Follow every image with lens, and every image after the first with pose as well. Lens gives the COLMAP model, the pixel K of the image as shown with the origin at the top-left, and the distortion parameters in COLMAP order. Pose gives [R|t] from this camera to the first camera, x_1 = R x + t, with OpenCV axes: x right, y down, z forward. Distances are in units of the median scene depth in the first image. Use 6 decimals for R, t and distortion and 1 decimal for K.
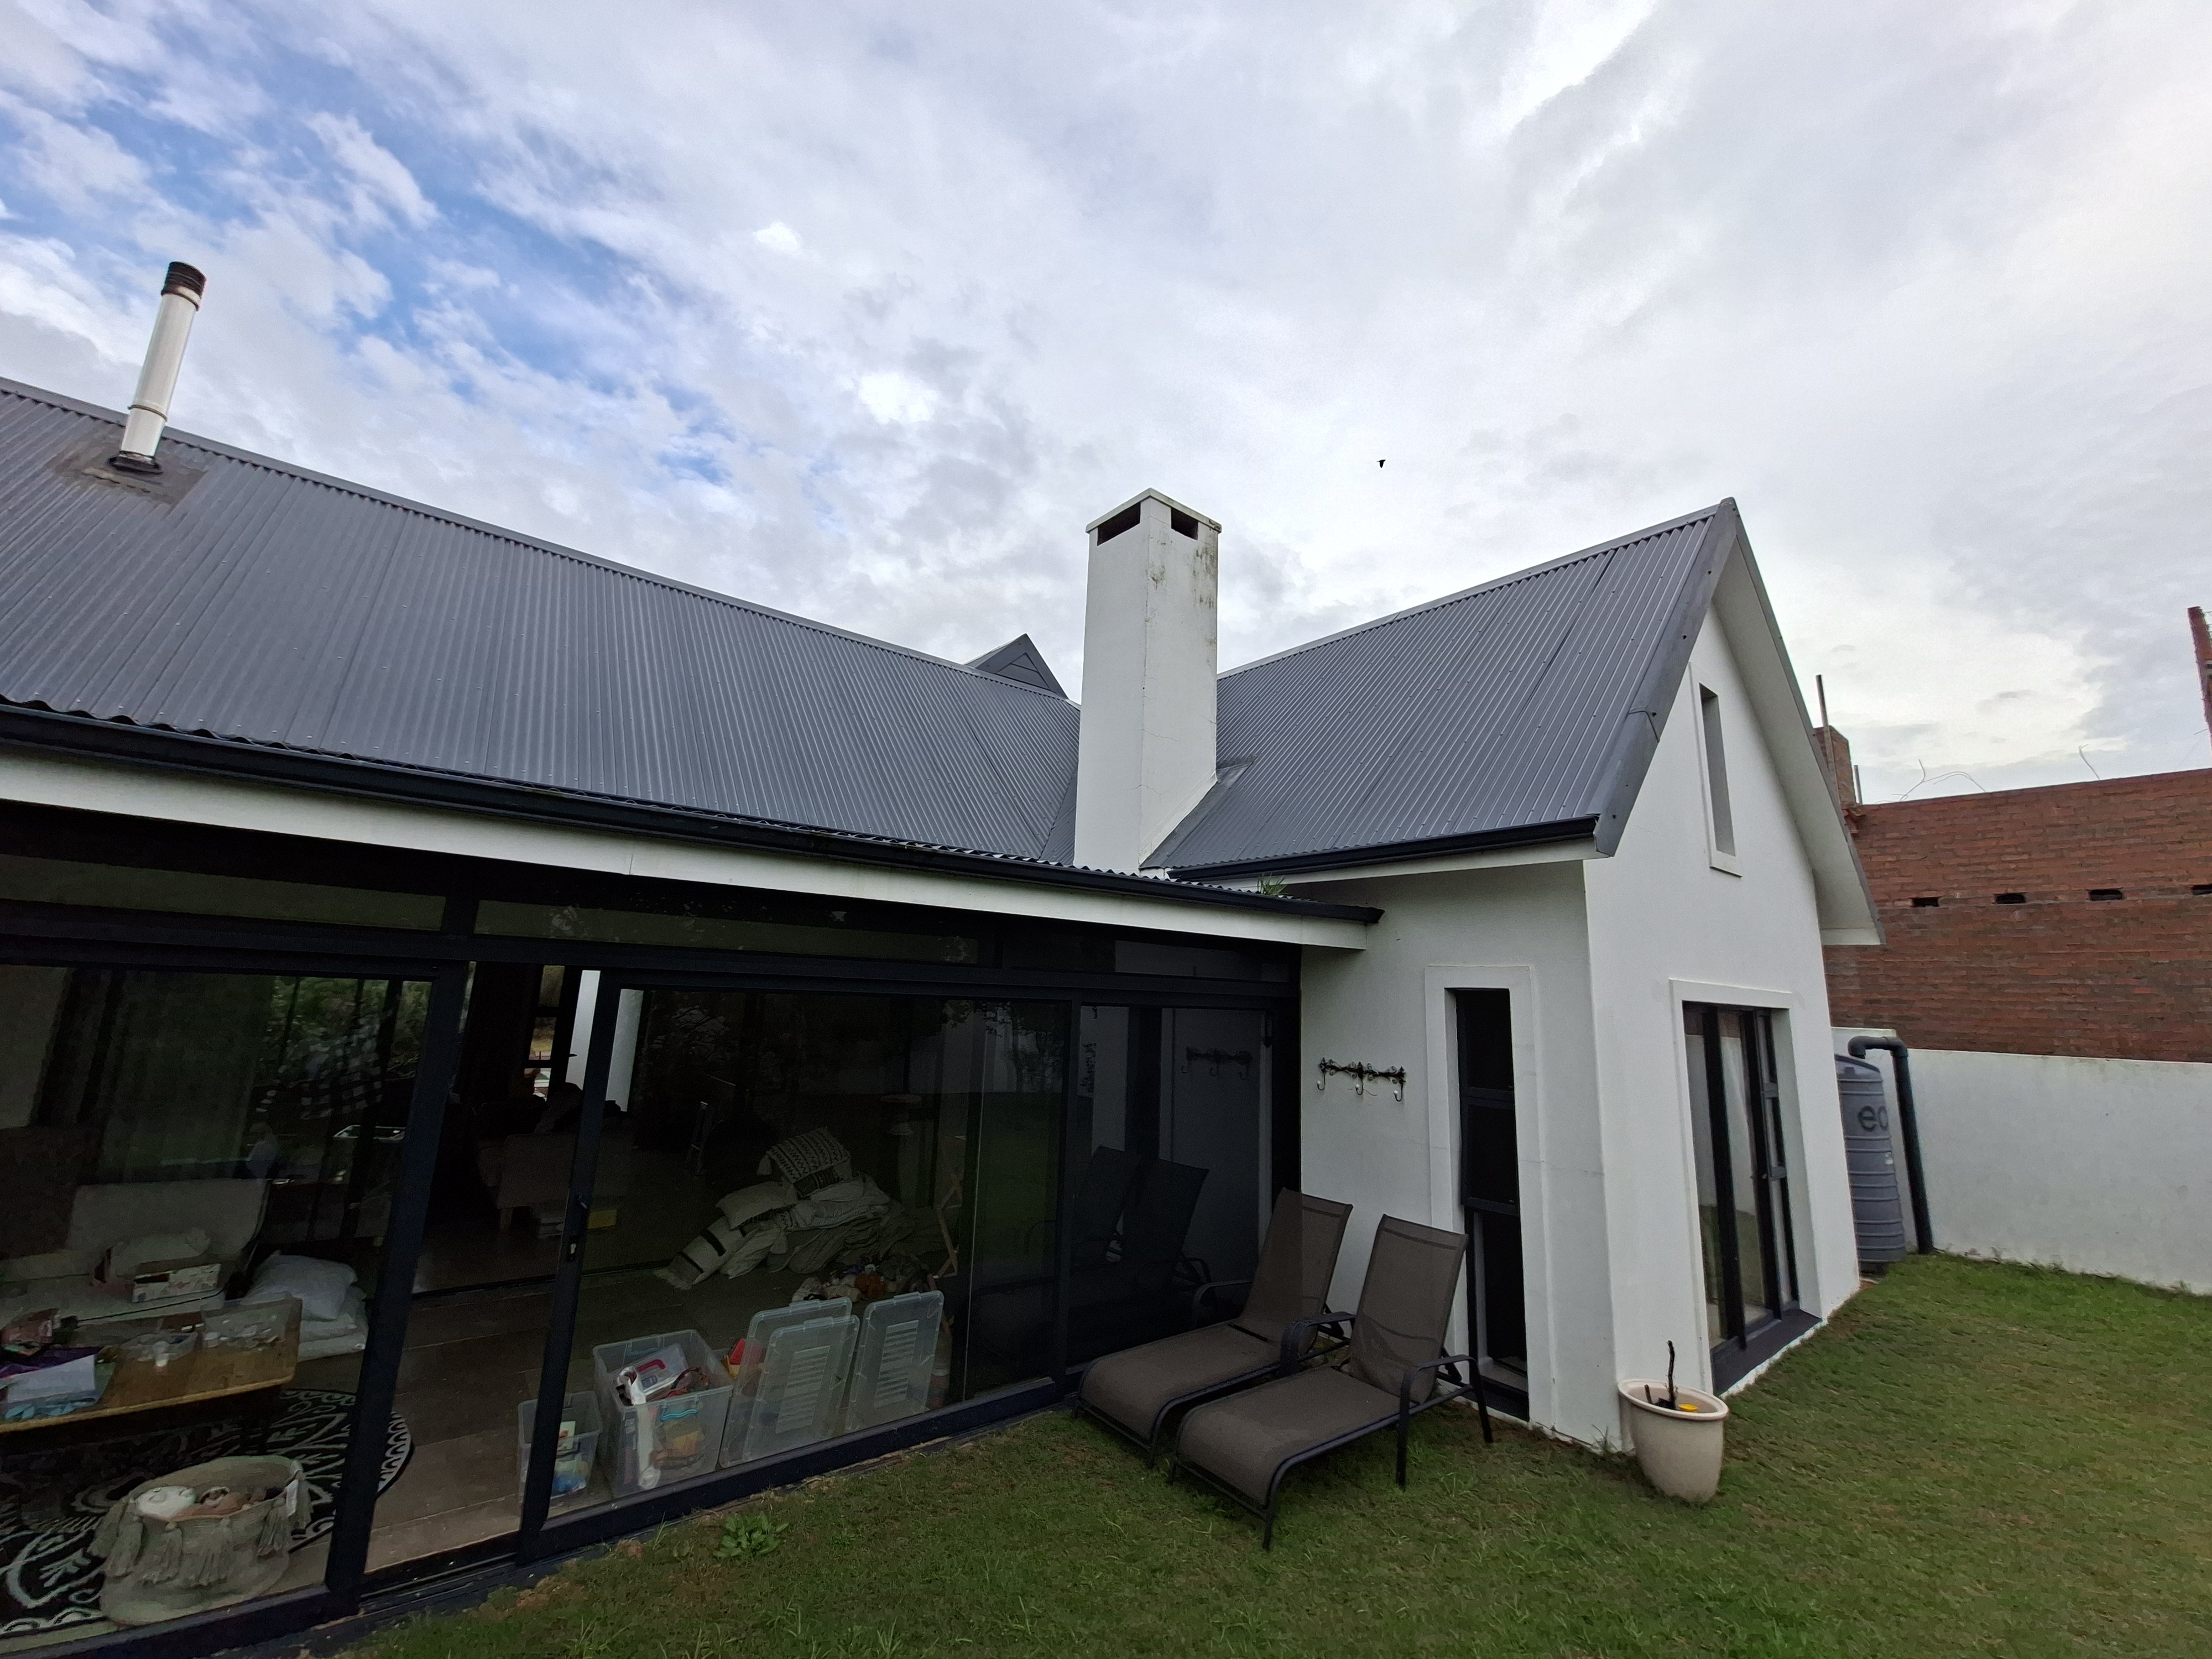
lens RADIAL K [[896.7, 0, 1100.0], [0, 896.7, 816.6], [0, 0, 1]] dist [-0.003679, -0.003593]
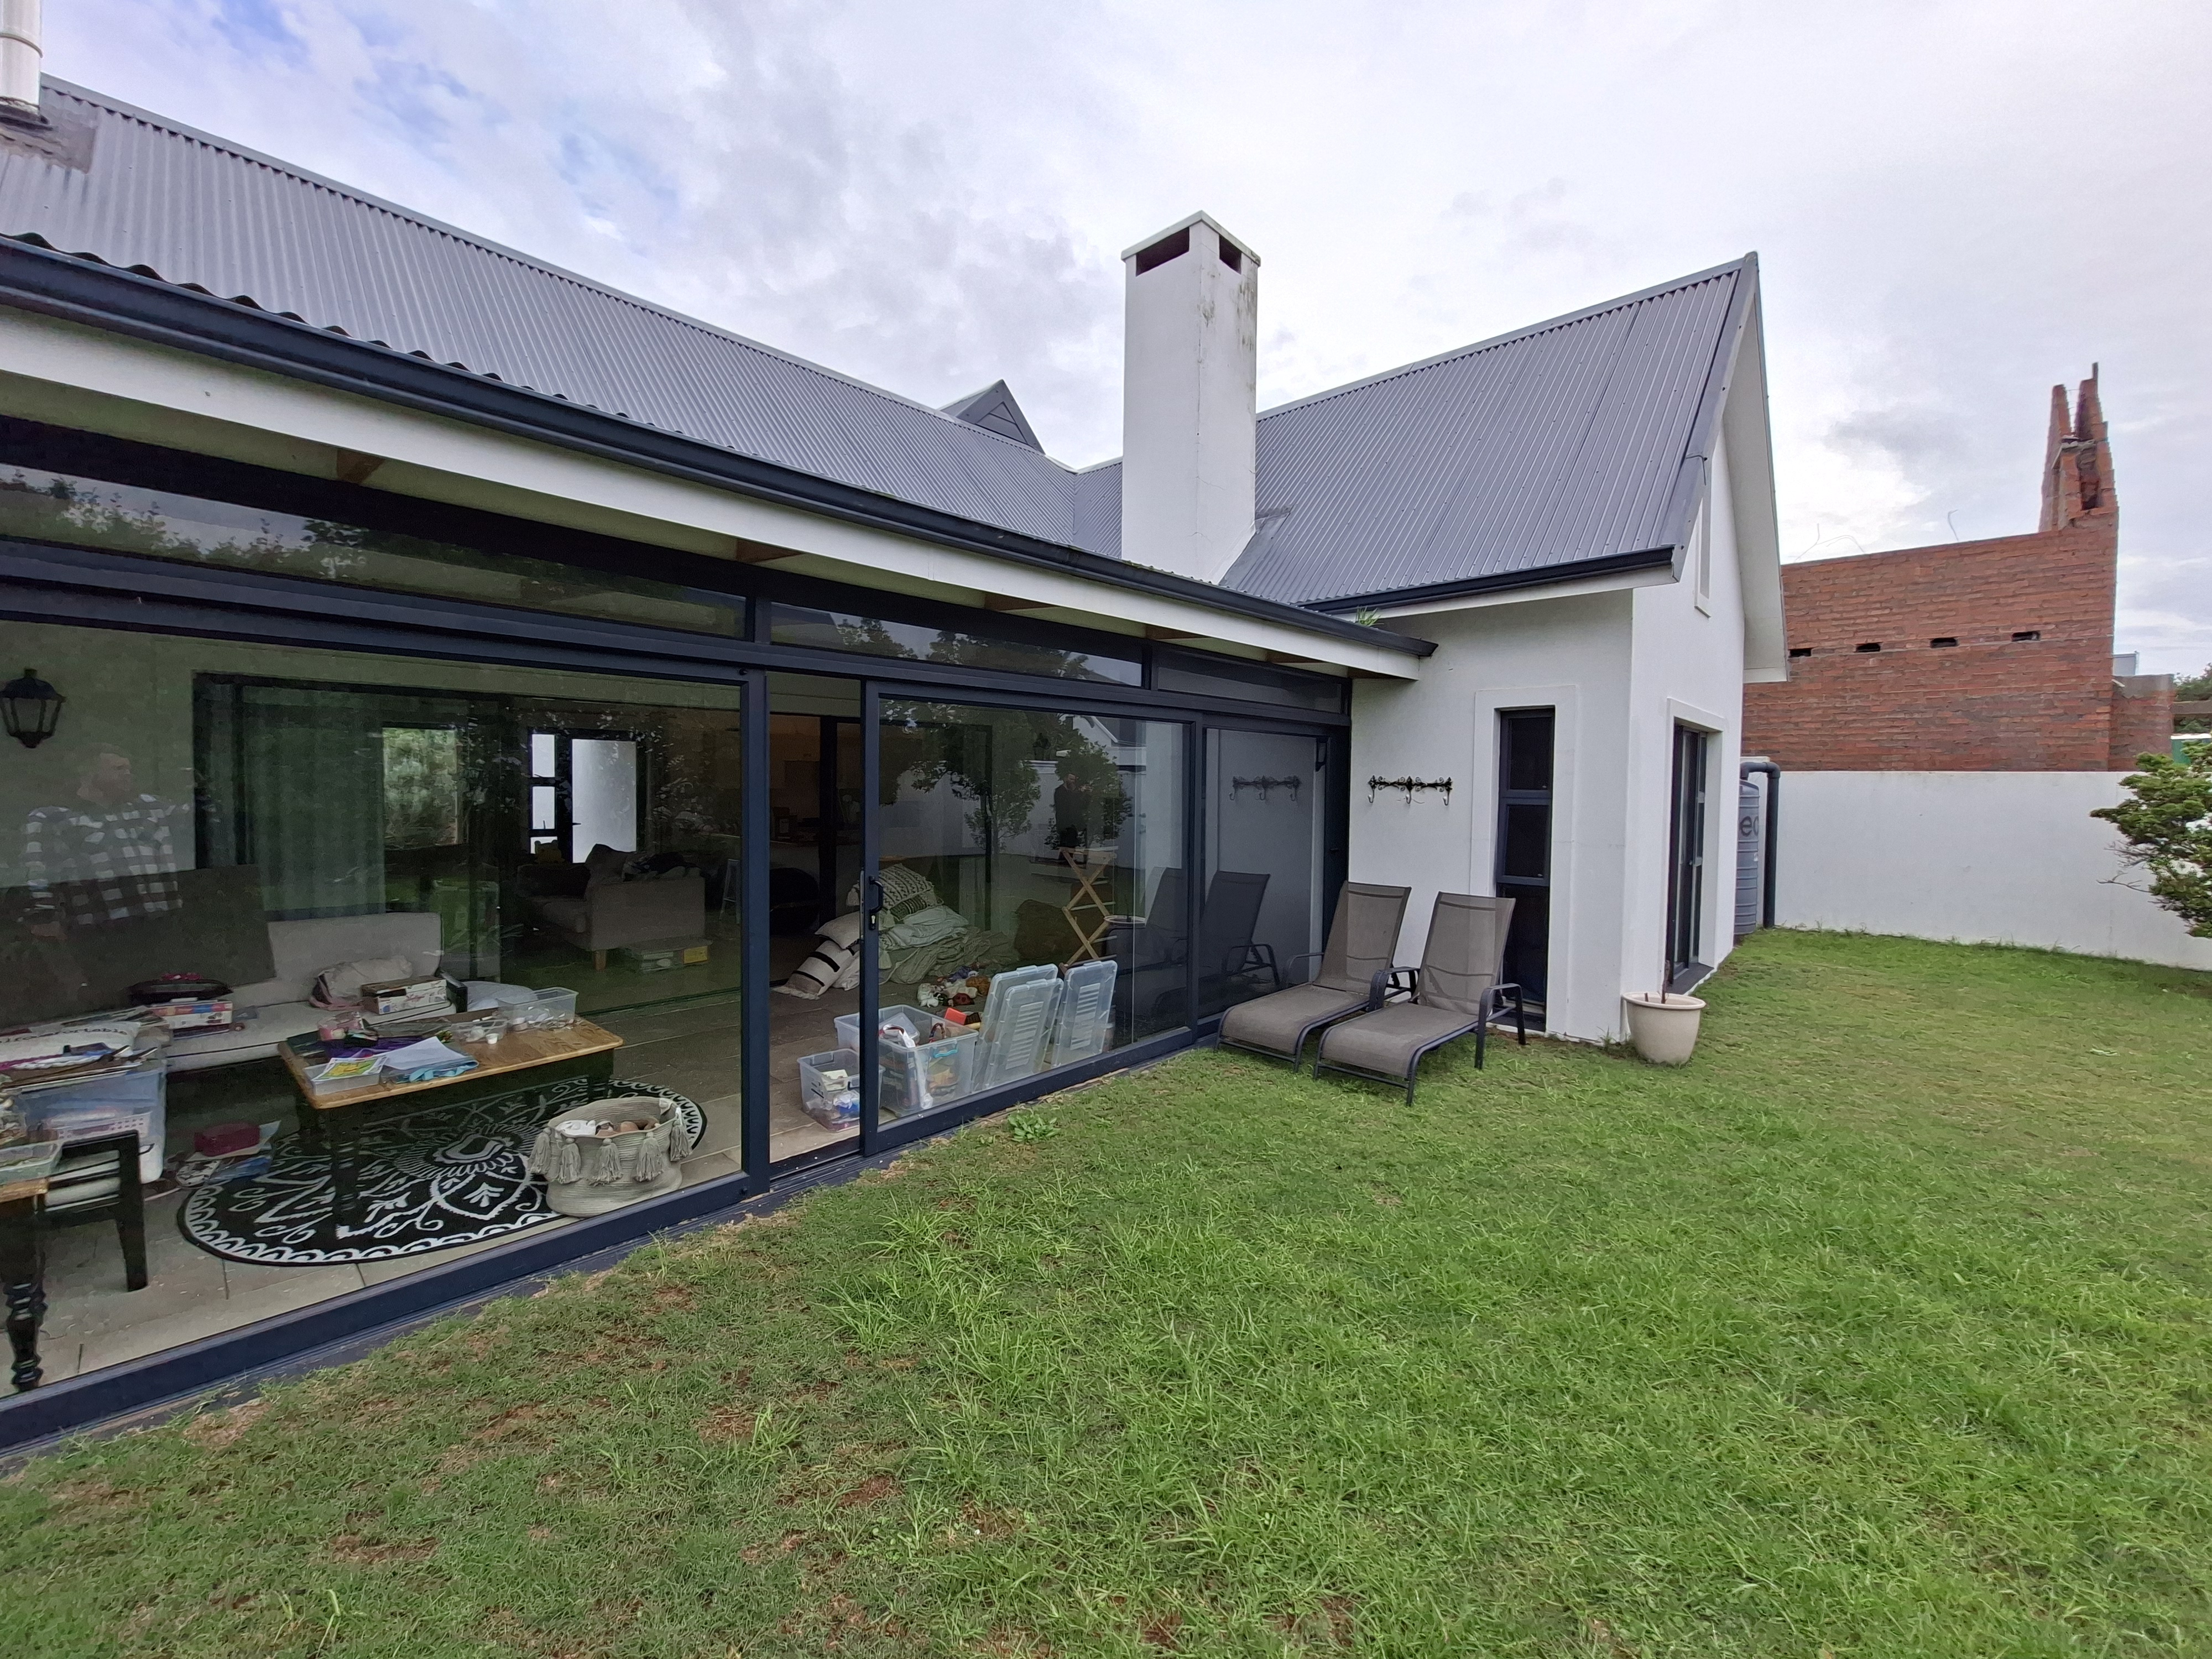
lens RADIAL K [[896.7, 0, 1105.3], [0, 896.7, 819.4], [0, 0, 1]] dist [-0.003679, -0.003593]
pose [[0.989512, -0.037804, 0.139414, -0.232496], [0.003427, 0.971018, 0.238980, 0.041885], [-0.144408, -0.235996, 0.960964, -0.067178]]
